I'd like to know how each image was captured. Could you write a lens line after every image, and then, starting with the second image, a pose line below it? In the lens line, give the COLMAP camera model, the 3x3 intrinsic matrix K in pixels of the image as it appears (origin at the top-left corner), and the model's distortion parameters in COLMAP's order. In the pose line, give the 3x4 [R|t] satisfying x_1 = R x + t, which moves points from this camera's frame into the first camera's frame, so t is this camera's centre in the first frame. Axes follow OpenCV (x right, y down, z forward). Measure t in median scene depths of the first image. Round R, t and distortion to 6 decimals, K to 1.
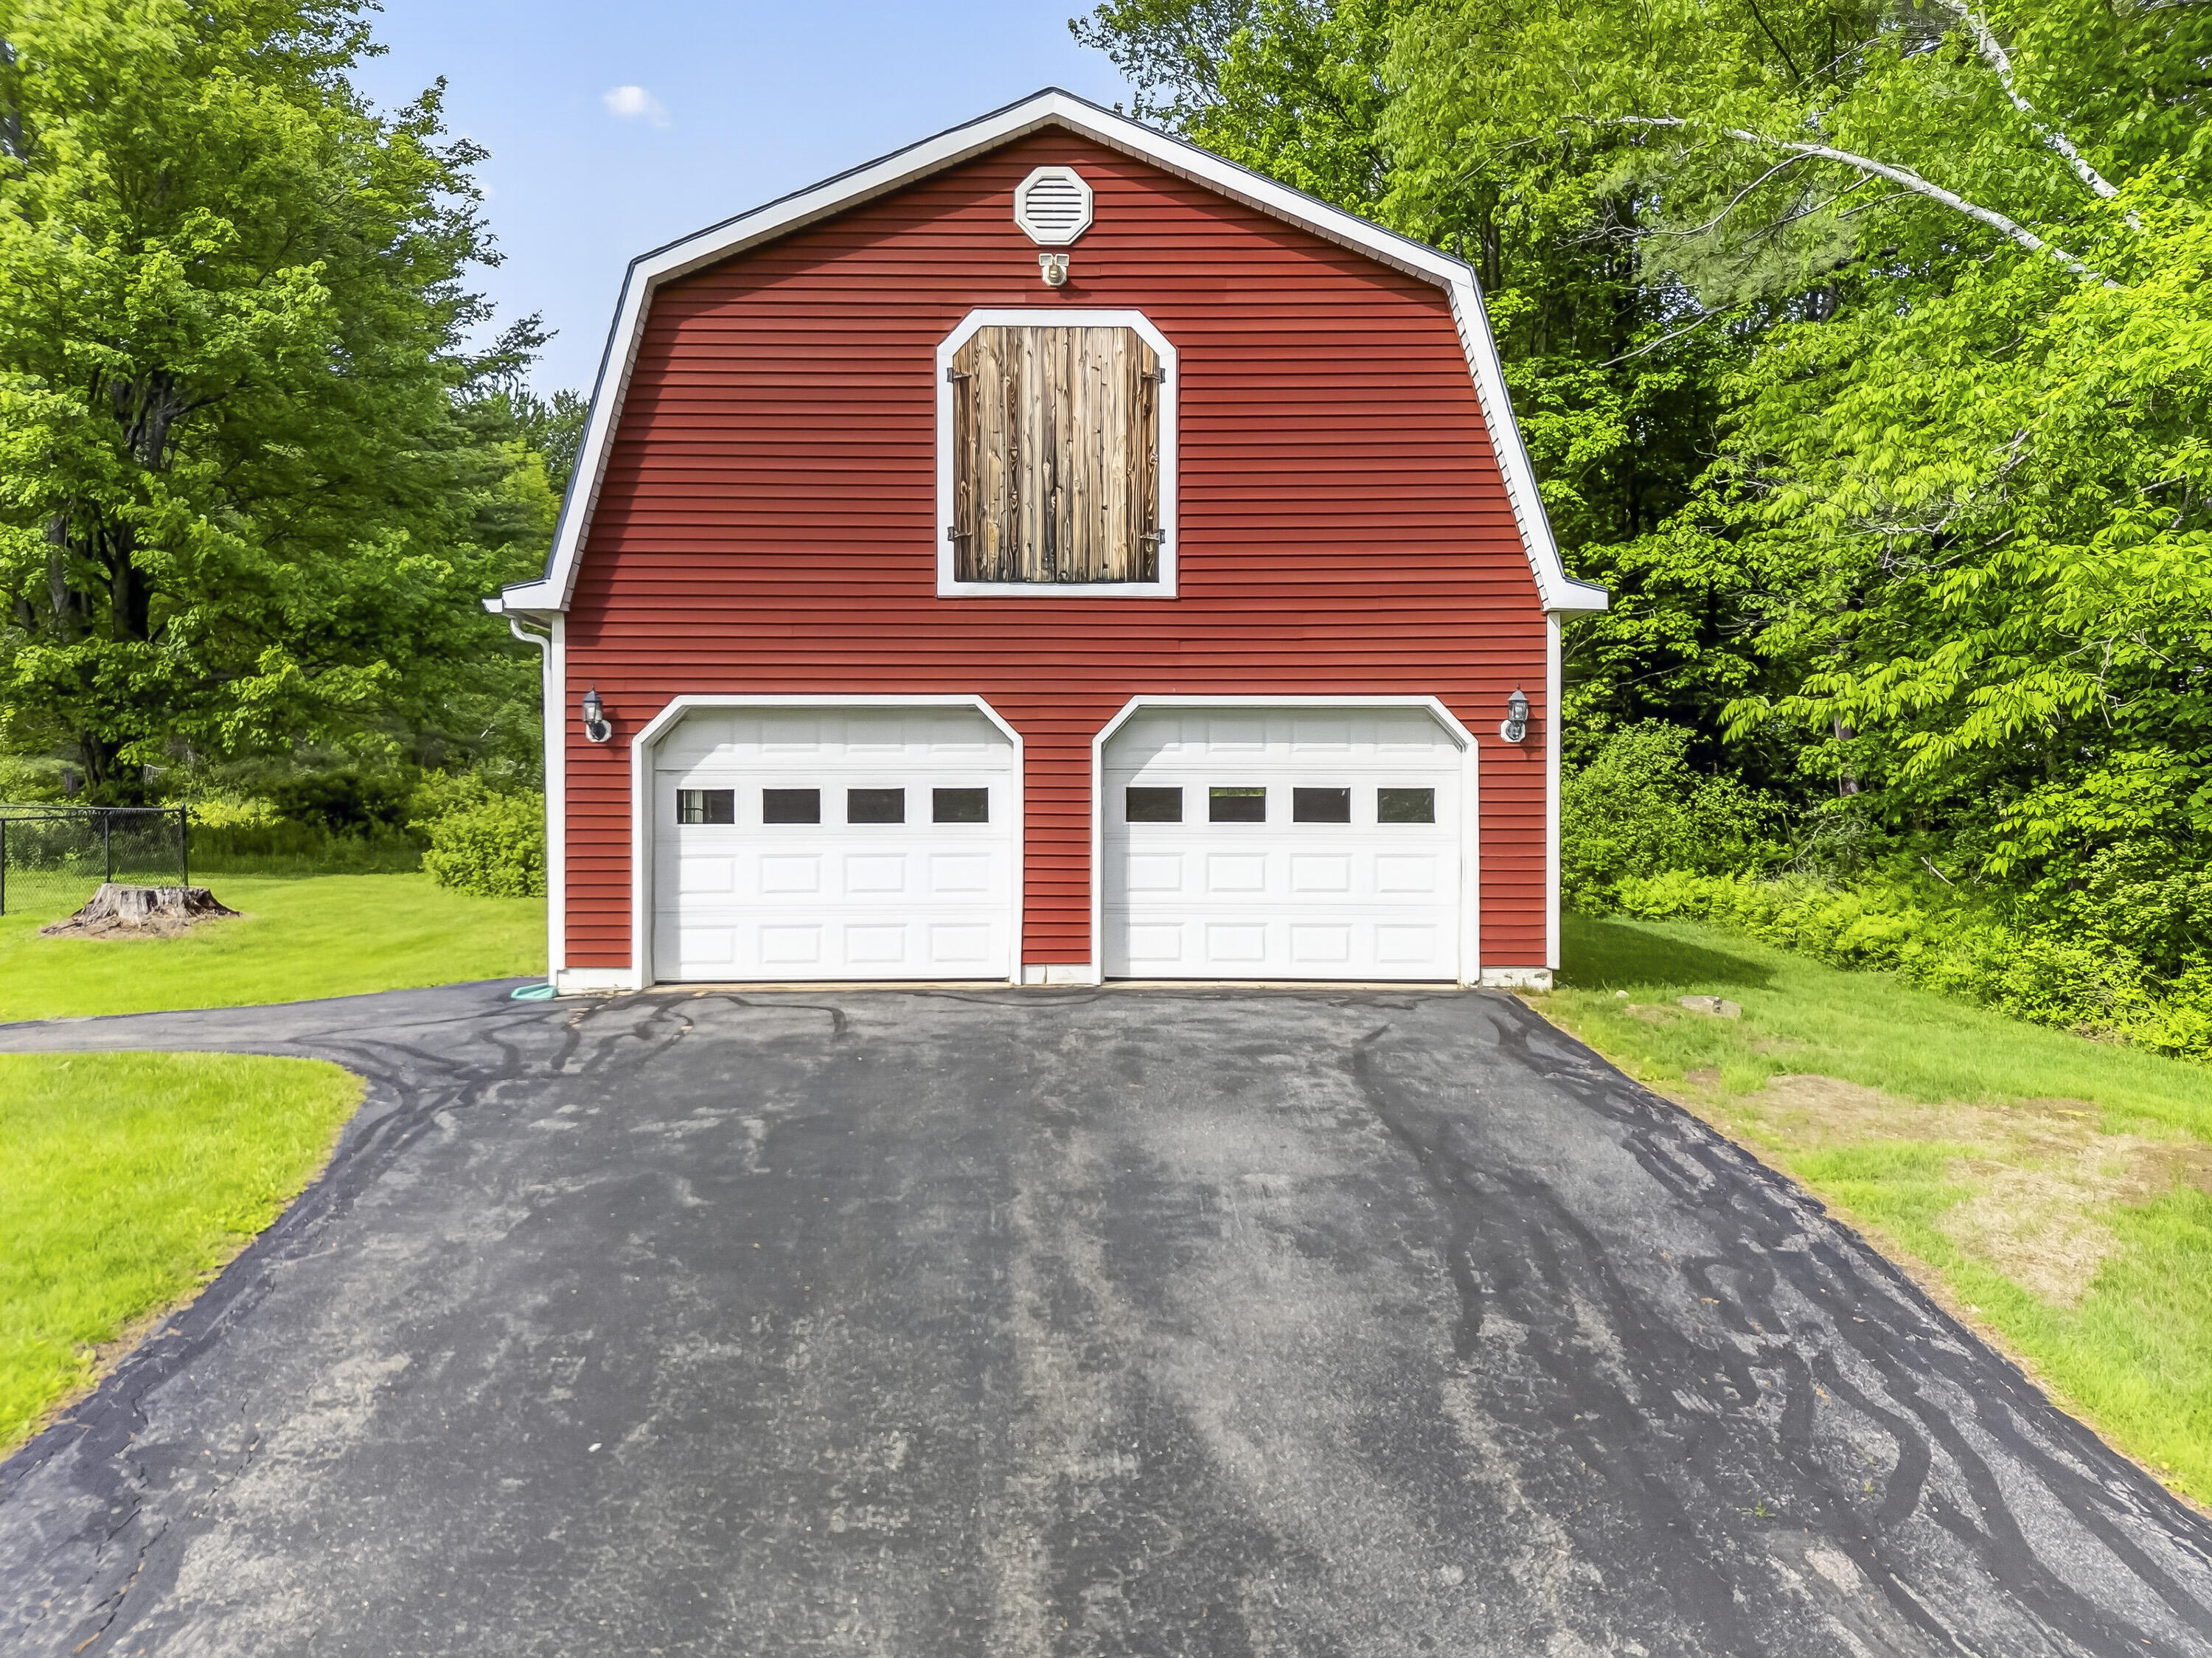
lens RADIAL K [[1662.0, 0, 1093.9], [0, 1662.0, 845.2], [0, 0, 1]] dist [0.054782, -0.026966]
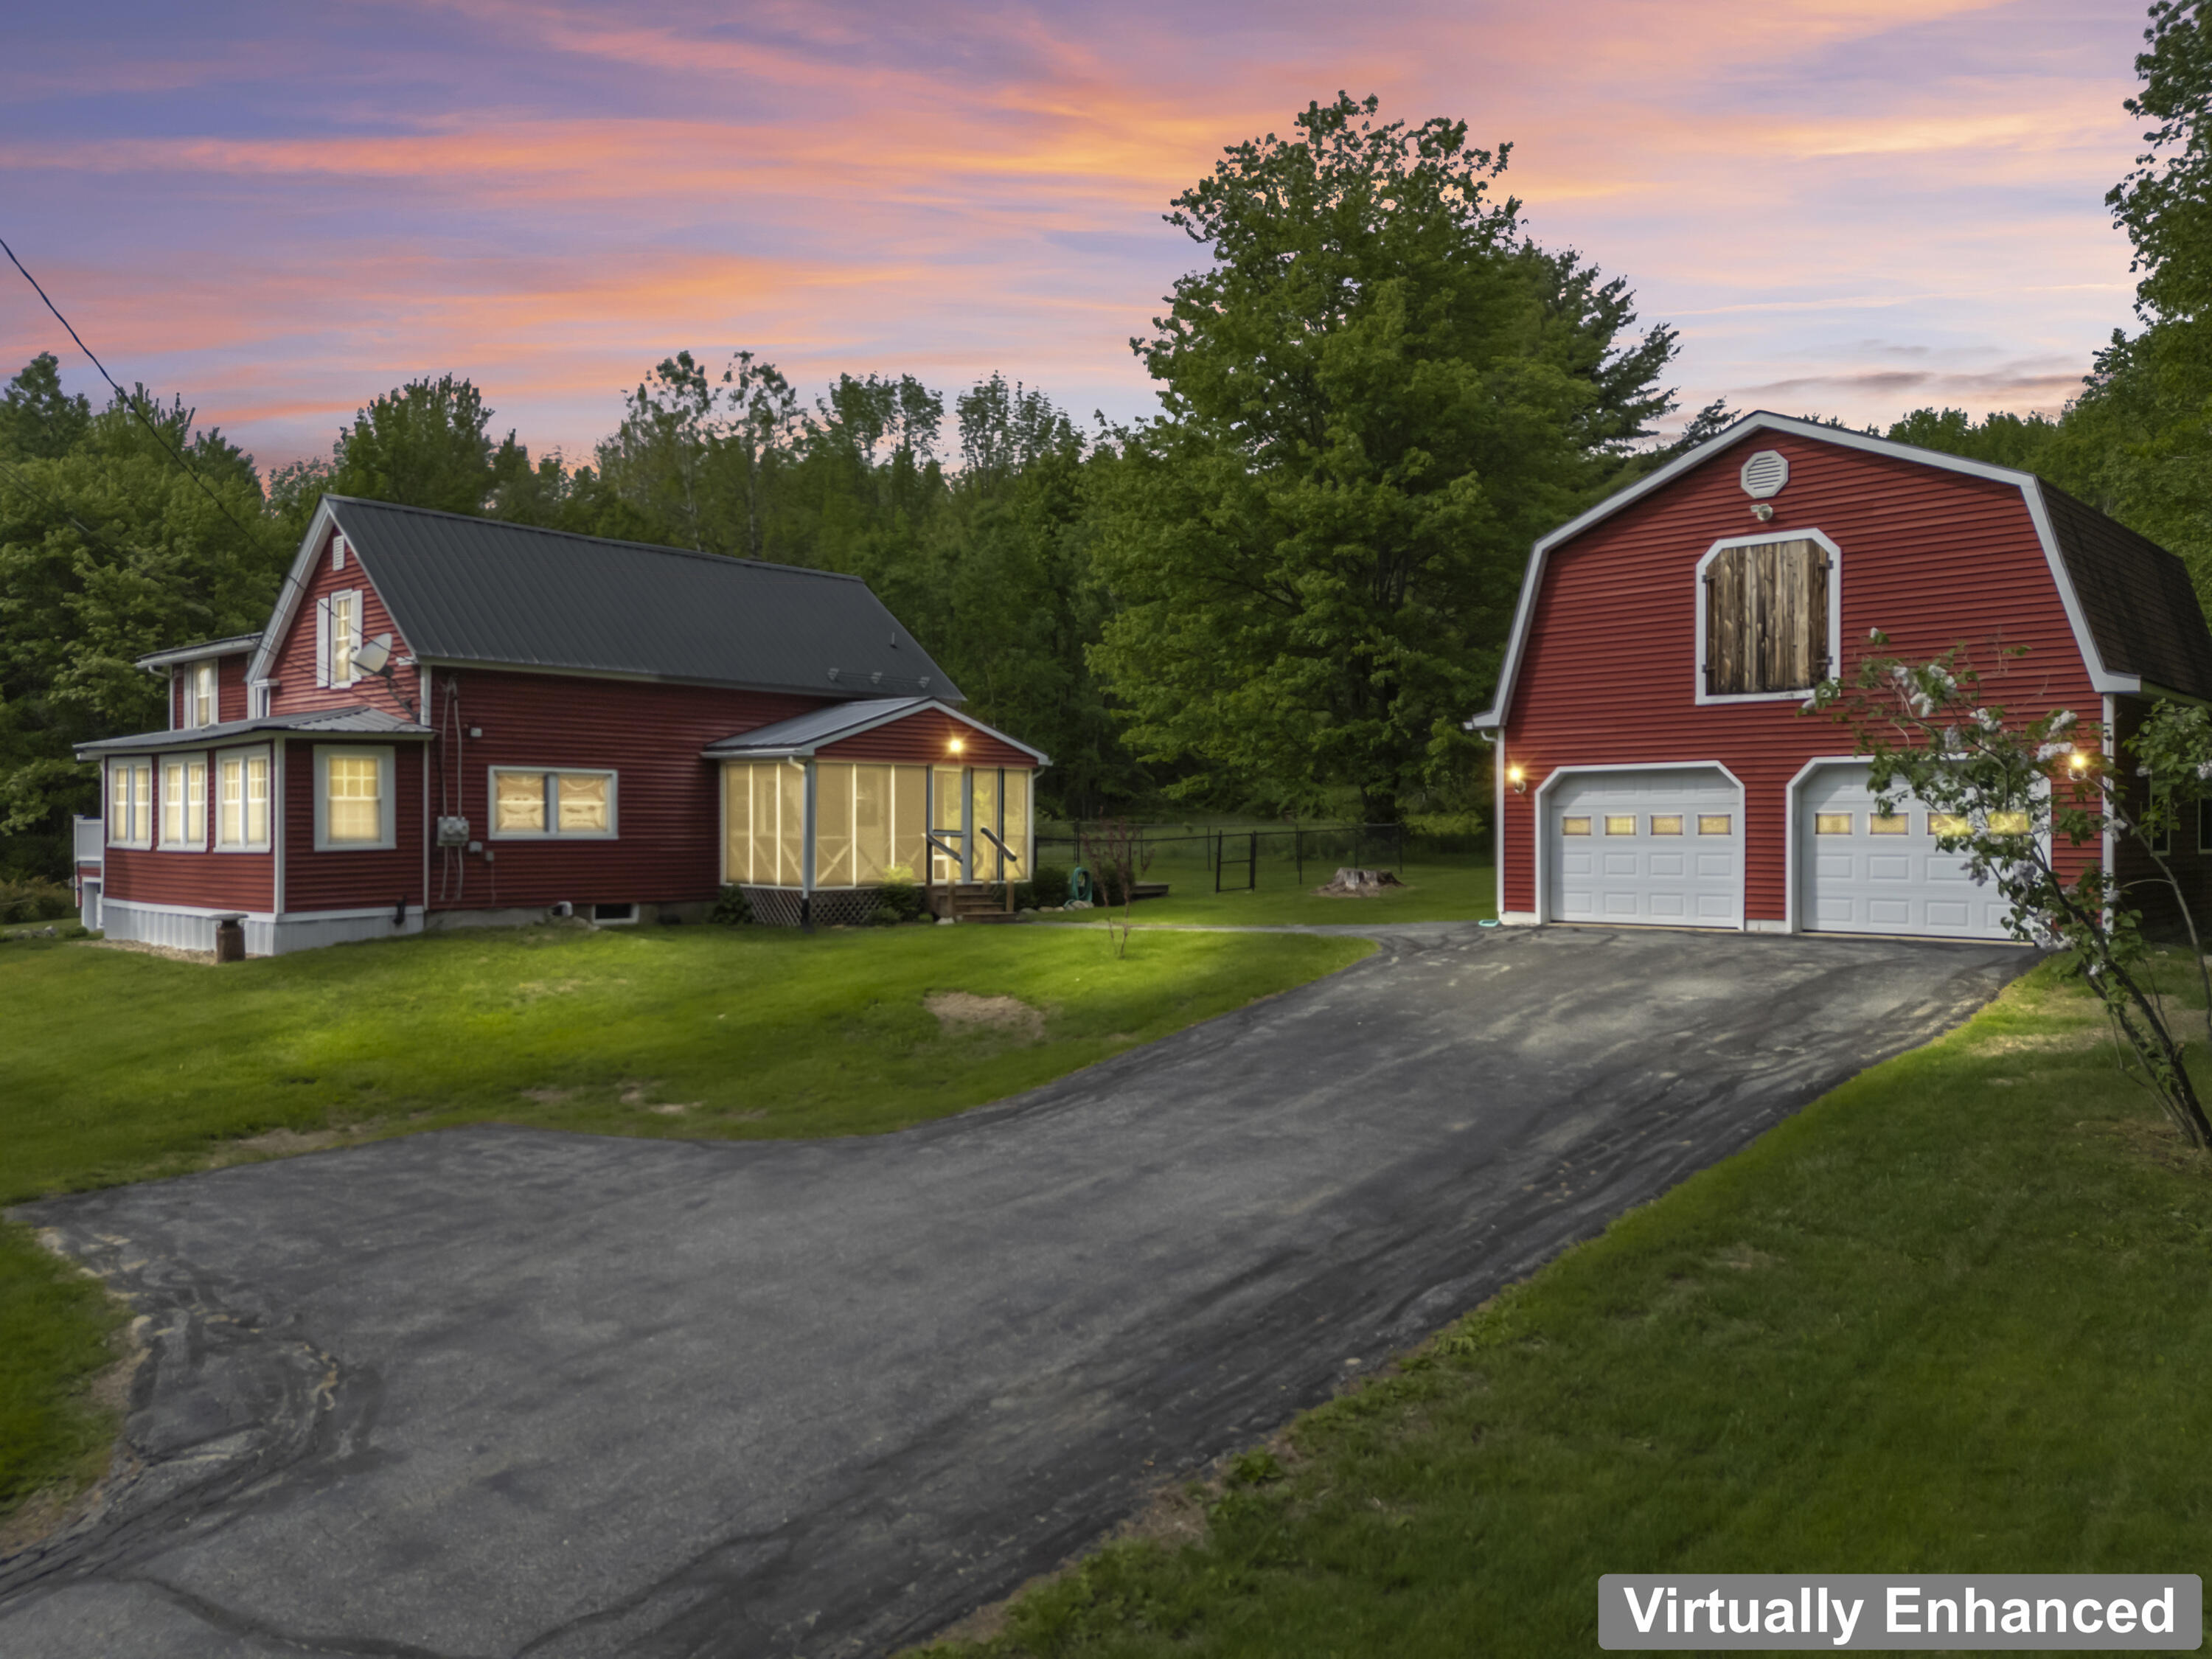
lens RADIAL K [[1645.8, 0, 1103.7], [0, 1645.8, 836.2], [0, 0, 1]] dist [0.047968, -0.012630]
pose [[0.740673, -0.001000, -0.671865, 0.614787], [-0.003160, 0.999983, -0.004971, -0.001163], [0.671858, 0.005805, 0.740657, -0.707702]]
